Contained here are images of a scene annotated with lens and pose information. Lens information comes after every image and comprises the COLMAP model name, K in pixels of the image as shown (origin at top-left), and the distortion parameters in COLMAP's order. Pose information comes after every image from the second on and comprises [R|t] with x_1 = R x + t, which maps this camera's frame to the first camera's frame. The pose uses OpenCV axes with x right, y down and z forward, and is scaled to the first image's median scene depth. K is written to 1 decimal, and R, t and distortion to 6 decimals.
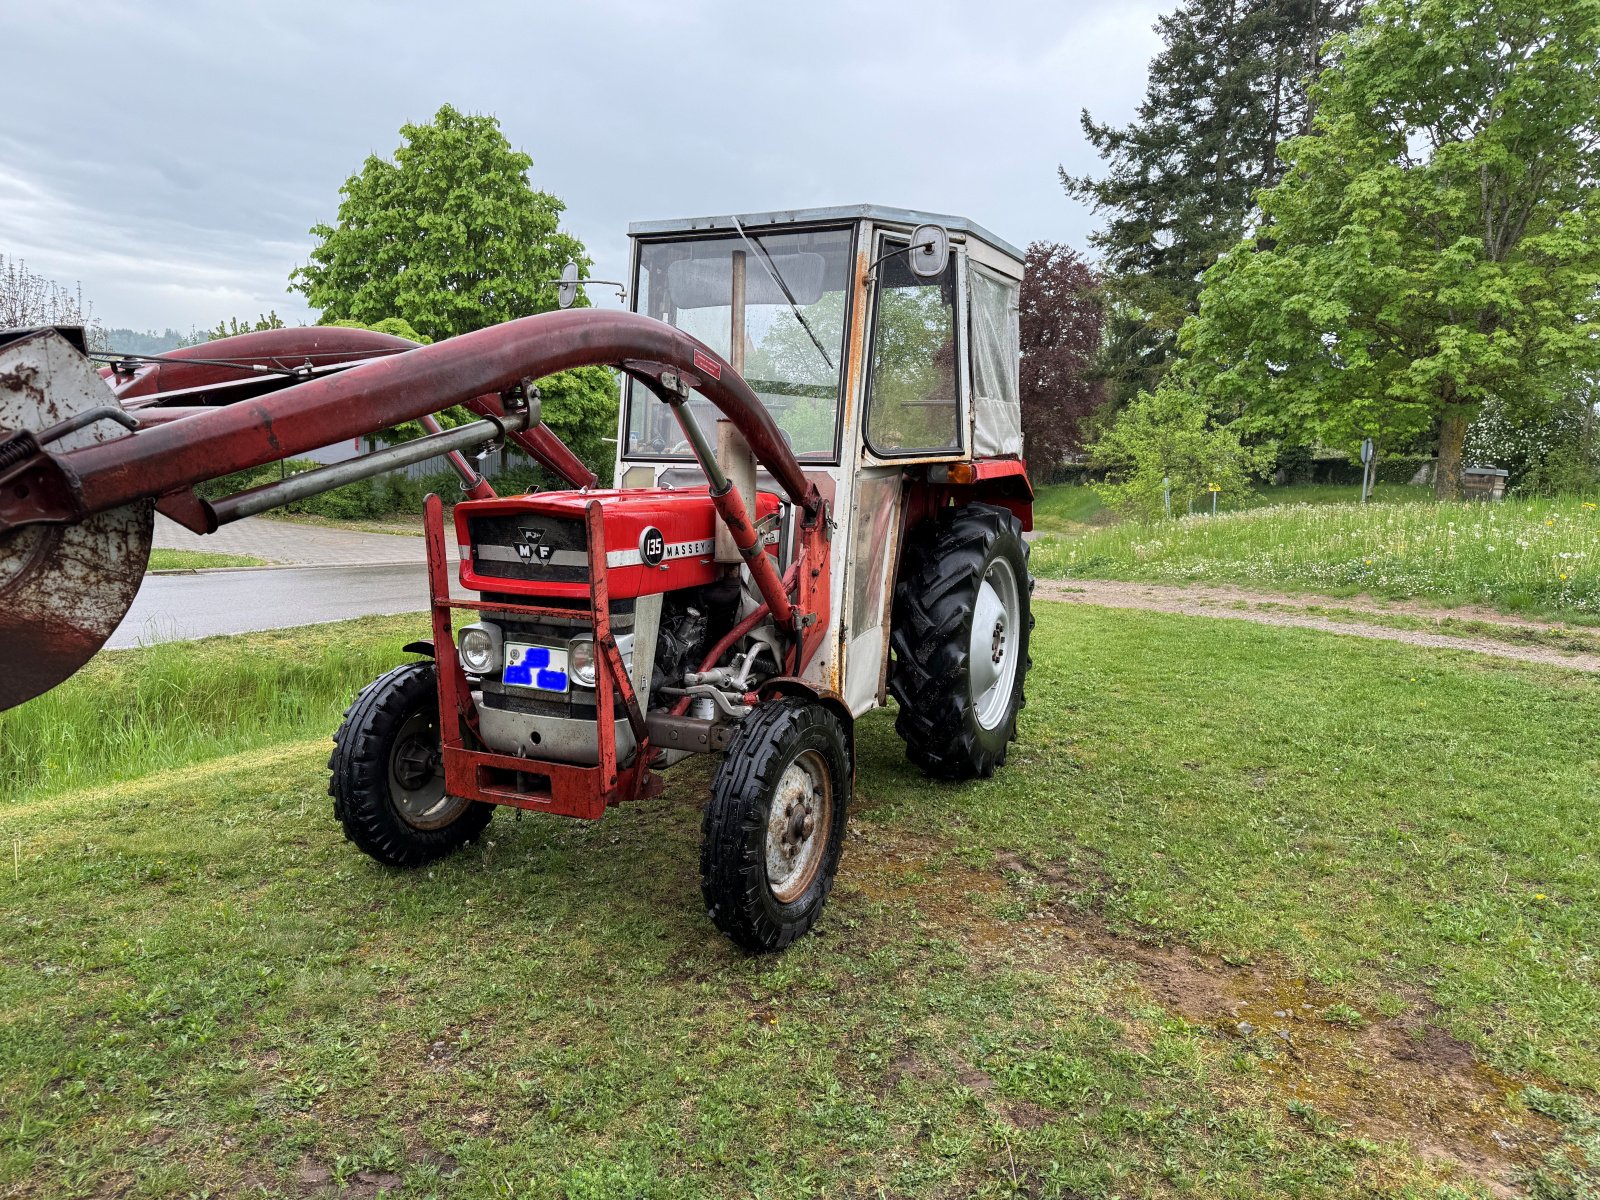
lens RADIAL K [[1101.2, 0, 800.4], [0, 1101.2, 601.3], [0, 0, 1]] dist [0.089204, -0.115298]
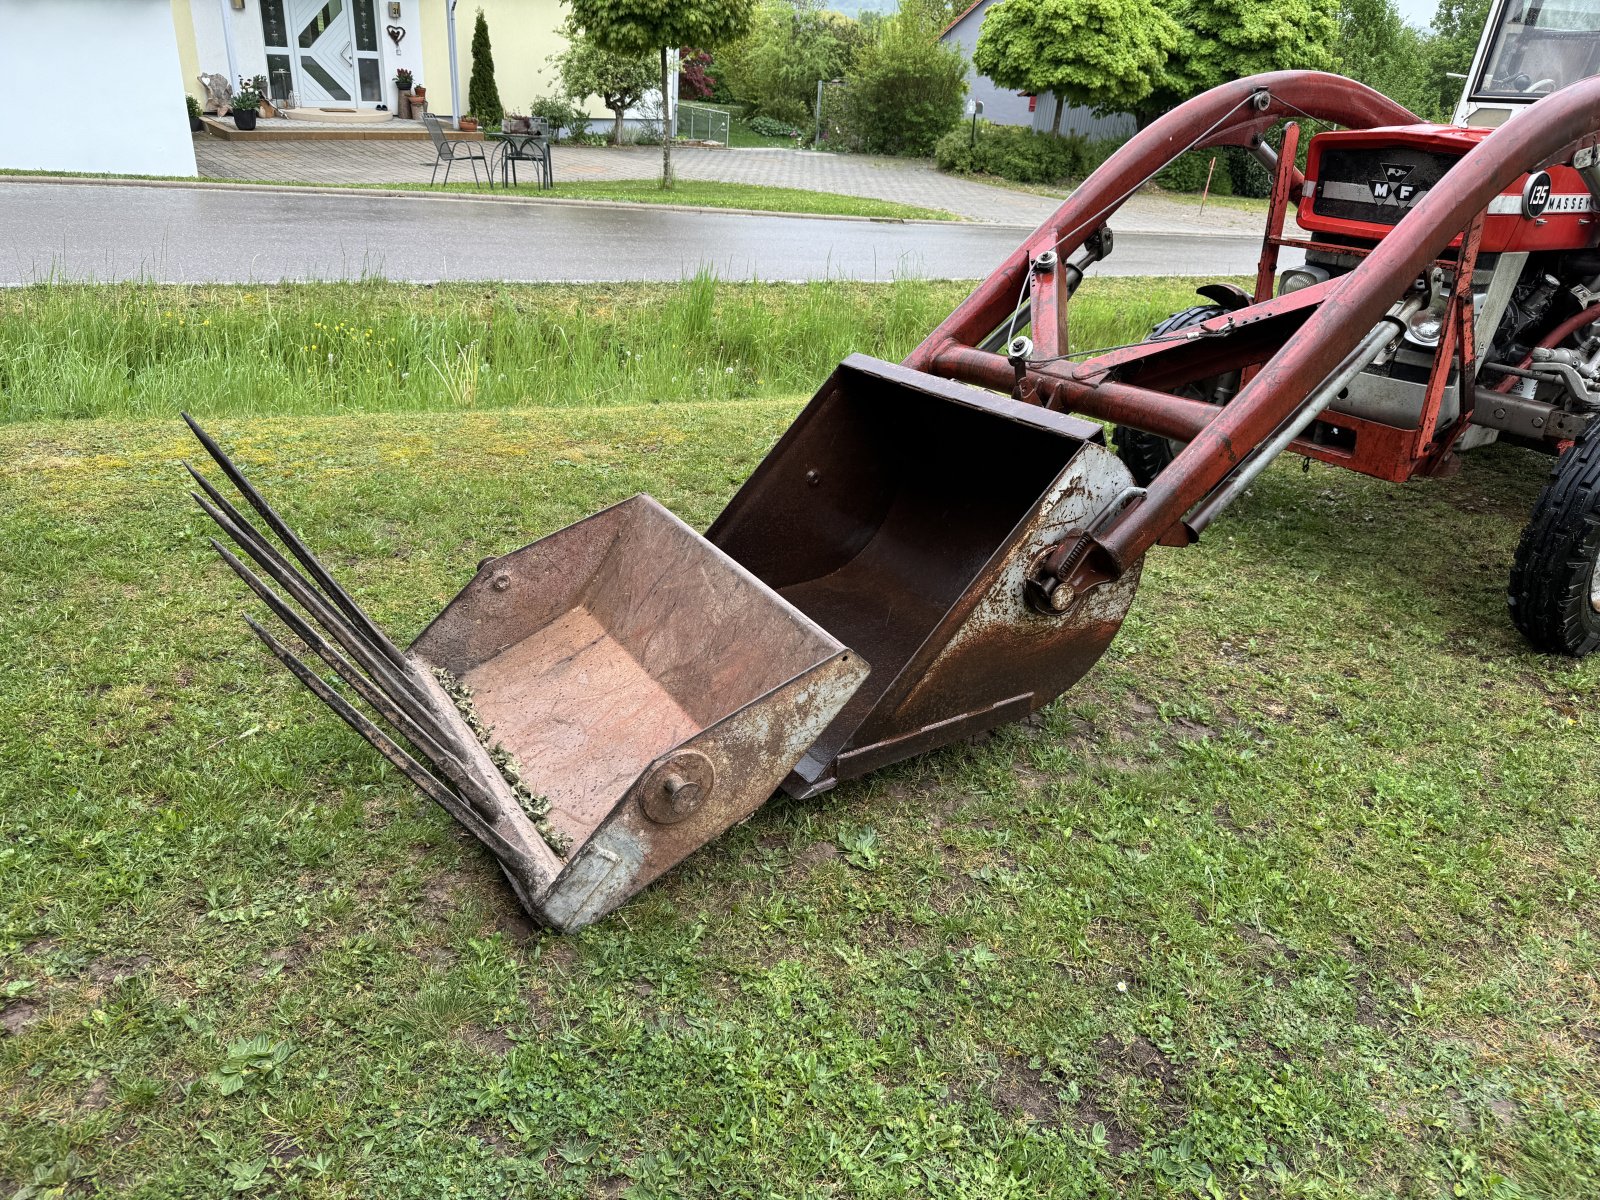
lens RADIAL K [[1116.9, 0, 809.5], [0, 1116.9, 600.4], [0, 0, 1]] dist [0.008905, -0.004462]
pose [[0.854470, 0.238490, -0.461523, -0.113124], [-0.105824, 0.949676, 0.294816, 0.044831], [0.508608, -0.203071, 0.836708, -0.089684]]
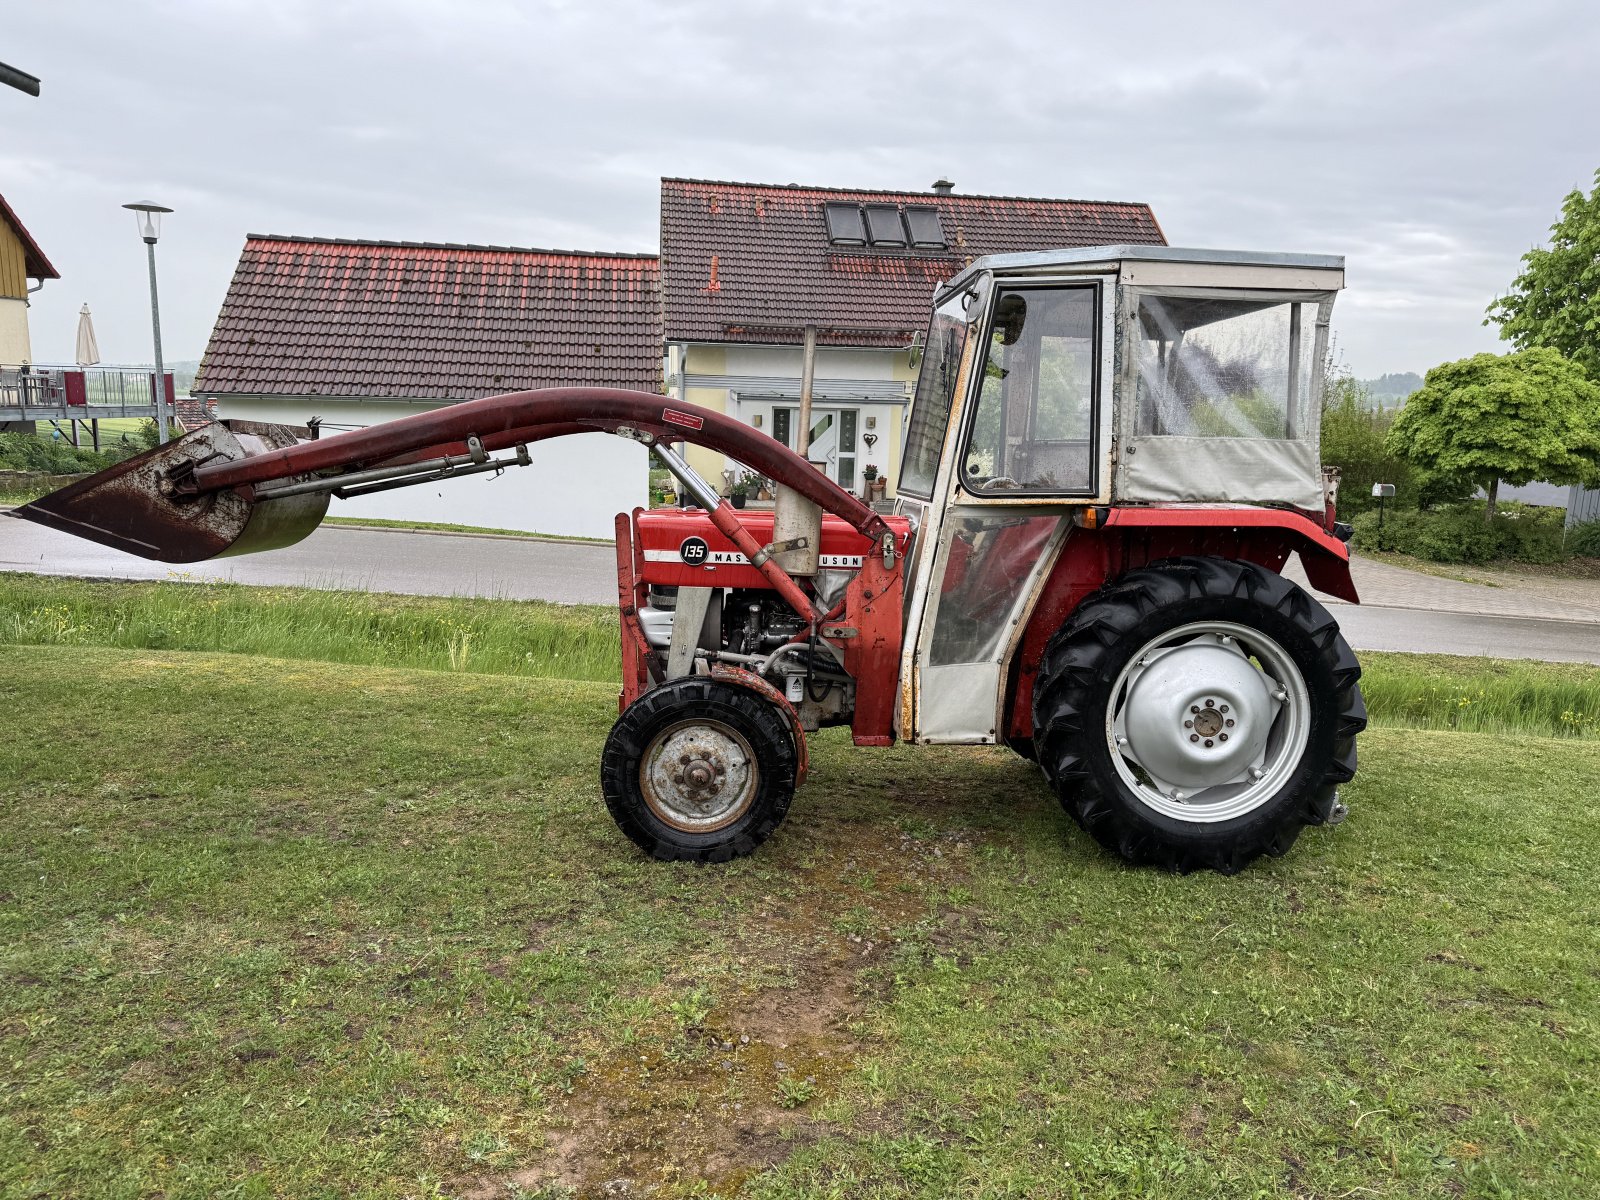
lens RADIAL K [[1101.2, 0, 800.4], [0, 1101.2, 601.3], [0, 0, 1]] dist [0.089204, -0.115298]
pose [[0.491797, 0.117296, -0.862773, 0.906232], [-0.145711, 0.987998, 0.051263, -0.062977], [0.858431, 0.100505, 0.502986, 0.353982]]
